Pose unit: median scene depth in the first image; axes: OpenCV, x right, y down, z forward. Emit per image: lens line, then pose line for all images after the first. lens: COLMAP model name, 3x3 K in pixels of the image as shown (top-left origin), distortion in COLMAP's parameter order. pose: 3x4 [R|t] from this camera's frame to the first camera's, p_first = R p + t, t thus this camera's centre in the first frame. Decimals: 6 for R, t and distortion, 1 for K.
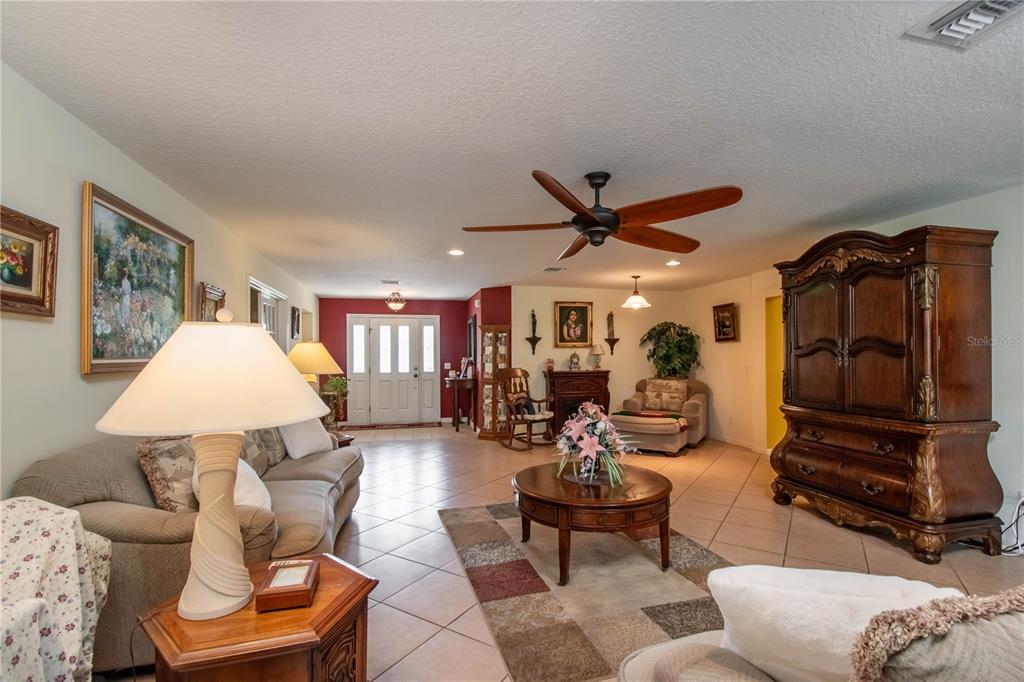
lens RADIAL K [[494.5, 0, 510.2], [0, 494.5, 357.7], [0, 0, 1]] dist [-0.002403, -0.001696]
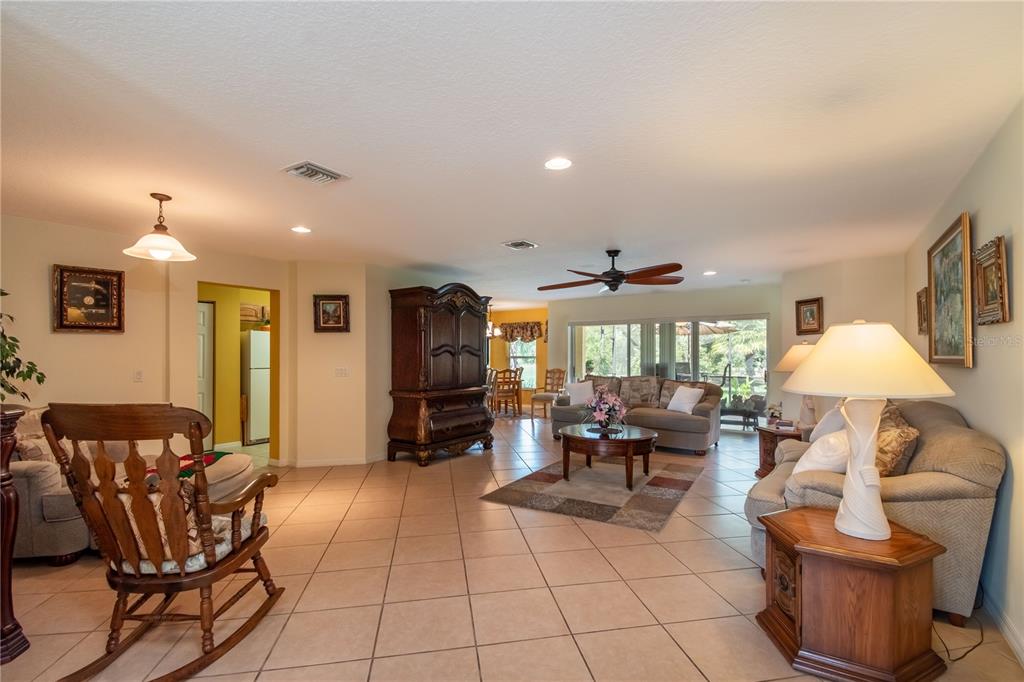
lens RADIAL K [[494.5, 0, 510.2], [0, 494.5, 357.7], [0, 0, 1]] dist [-0.002403, -0.001696]
pose [[-0.709737, 0.000037, 0.704467, -0.631643], [0.004246, 0.999982, 0.004224, -0.002402], [-0.704454, 0.005989, -0.709724, 1.989809]]
